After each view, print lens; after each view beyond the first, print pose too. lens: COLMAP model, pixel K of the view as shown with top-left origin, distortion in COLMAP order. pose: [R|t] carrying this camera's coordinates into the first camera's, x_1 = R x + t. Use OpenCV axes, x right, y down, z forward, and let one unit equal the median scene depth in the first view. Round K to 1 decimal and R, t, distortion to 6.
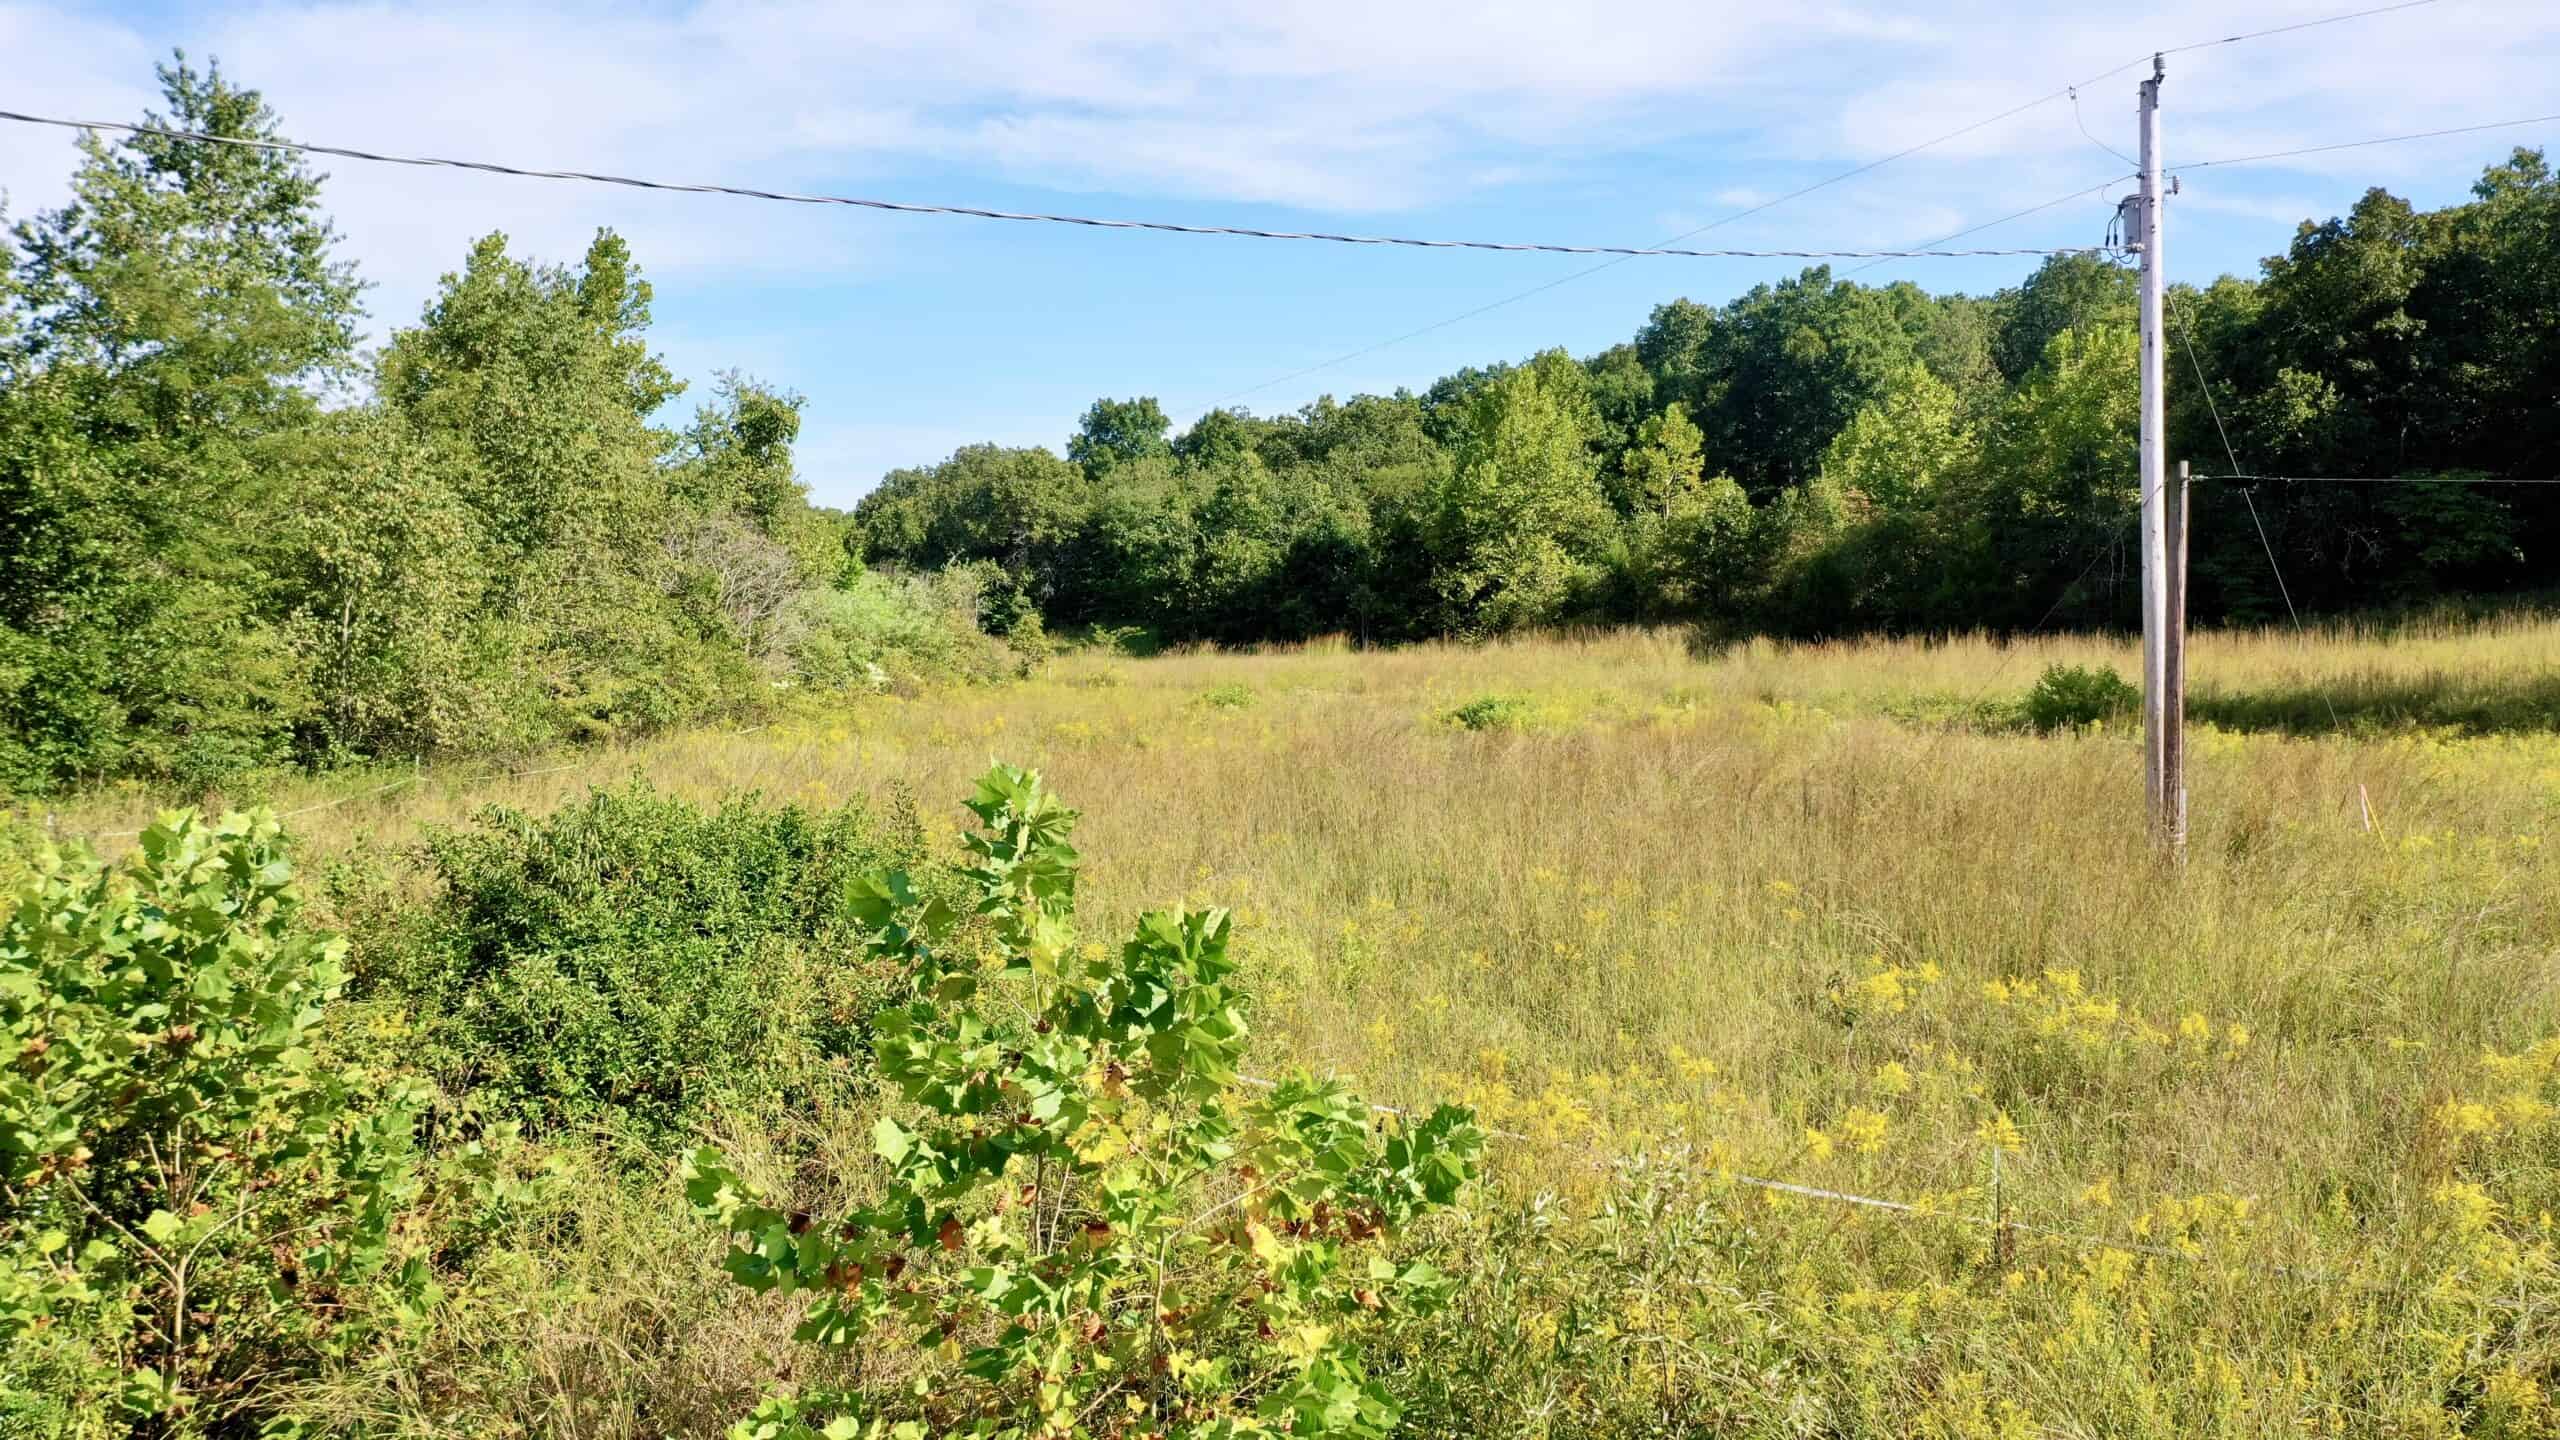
lens RADIAL K [[2017.6, 0, 1280.0], [0, 2017.6, 720.0], [0, 0, 1]] dist [-0.005079, 0.002990]
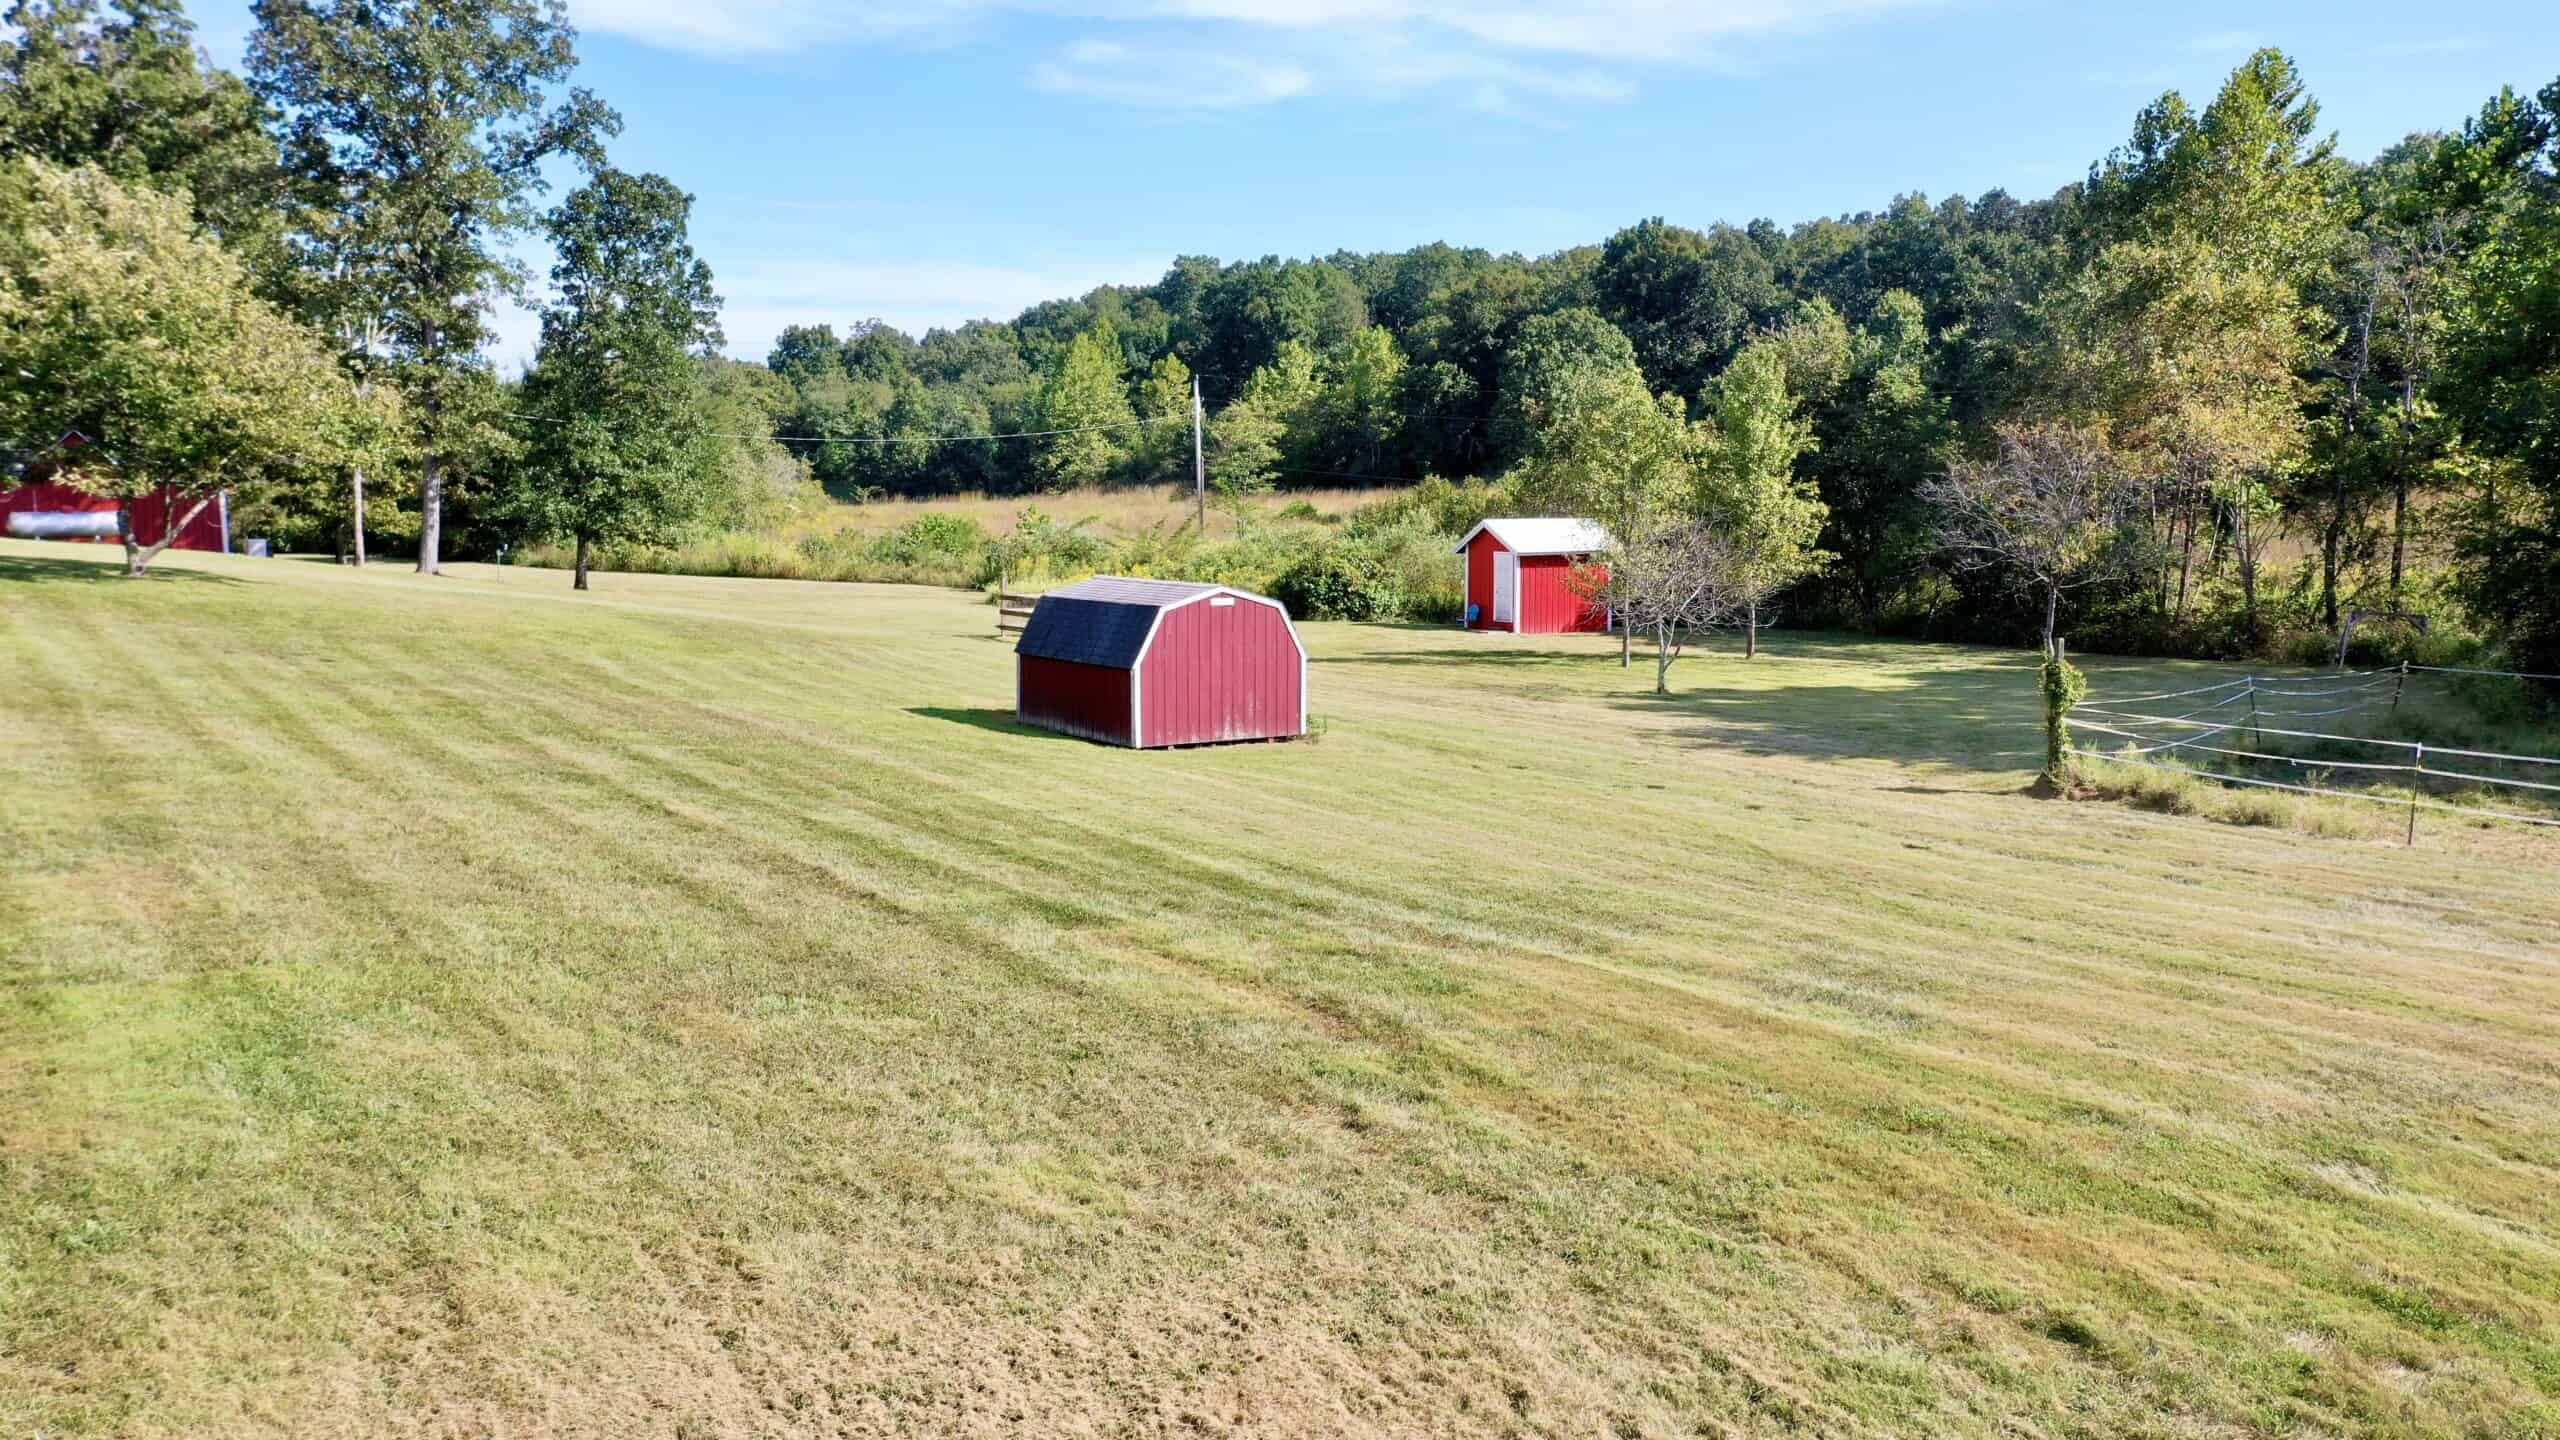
lens RADIAL K [[2017.6, 0, 1280.0], [0, 2017.6, 720.0], [0, 0, 1]] dist [-0.005079, 0.002990]
pose [[0.978591, -0.026617, 0.204088, -0.068129], [0.011926, 0.997270, 0.072877, 0.028095], [-0.205470, -0.068883, 0.976236, -0.685048]]
